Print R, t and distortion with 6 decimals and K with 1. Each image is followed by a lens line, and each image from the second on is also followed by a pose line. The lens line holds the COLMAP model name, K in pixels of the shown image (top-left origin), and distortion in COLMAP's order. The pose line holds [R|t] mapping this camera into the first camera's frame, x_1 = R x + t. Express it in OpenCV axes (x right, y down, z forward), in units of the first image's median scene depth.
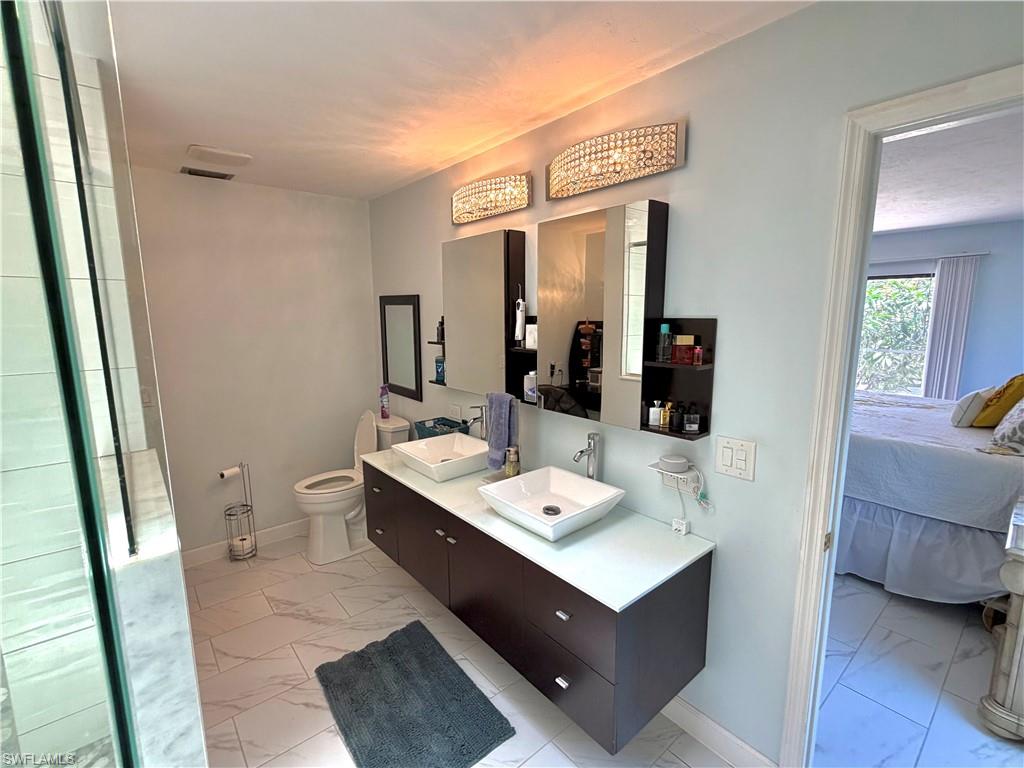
lens RADIAL K [[467.0, 0, 513.8], [0, 467.0, 382.8], [0, 0, 1]] dist [-0.001231, -0.000216]
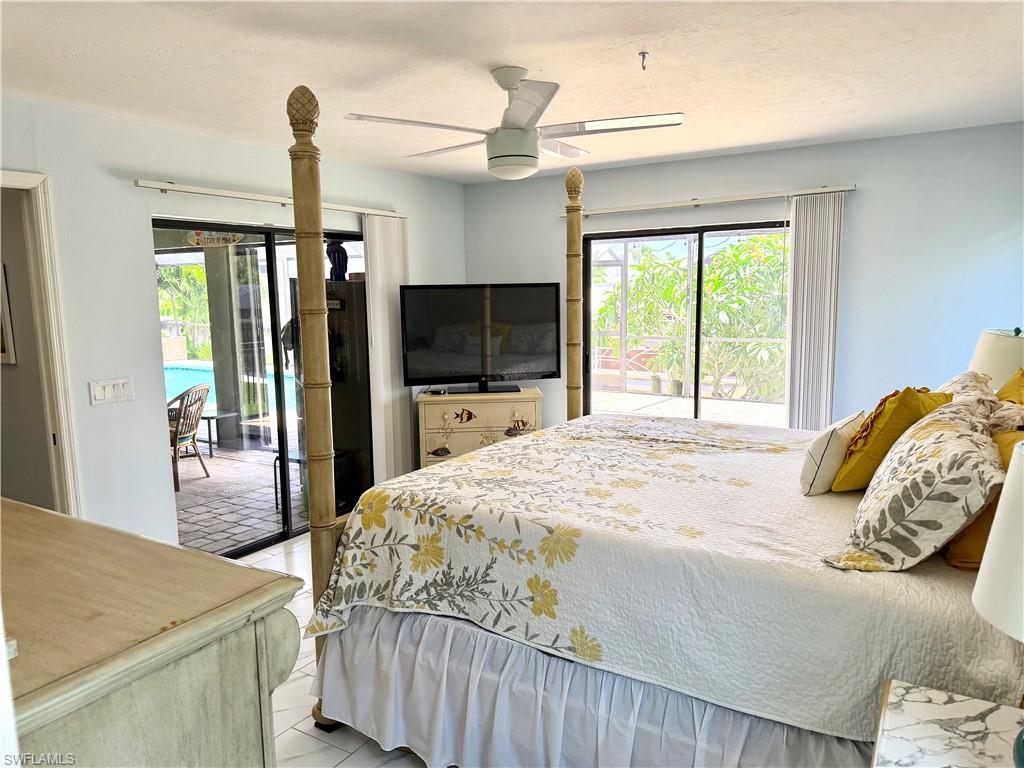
lens RADIAL K [[729.4, 0, 513.0], [0, 729.4, 385.4], [0, 0, 1]] dist [0.022241, -0.026994]
pose [[0.949130, -0.054402, 0.310148, 0.433297], [0.060957, 0.998074, -0.011475, -0.048425], [-0.308927, 0.029797, 0.950619, 0.350056]]
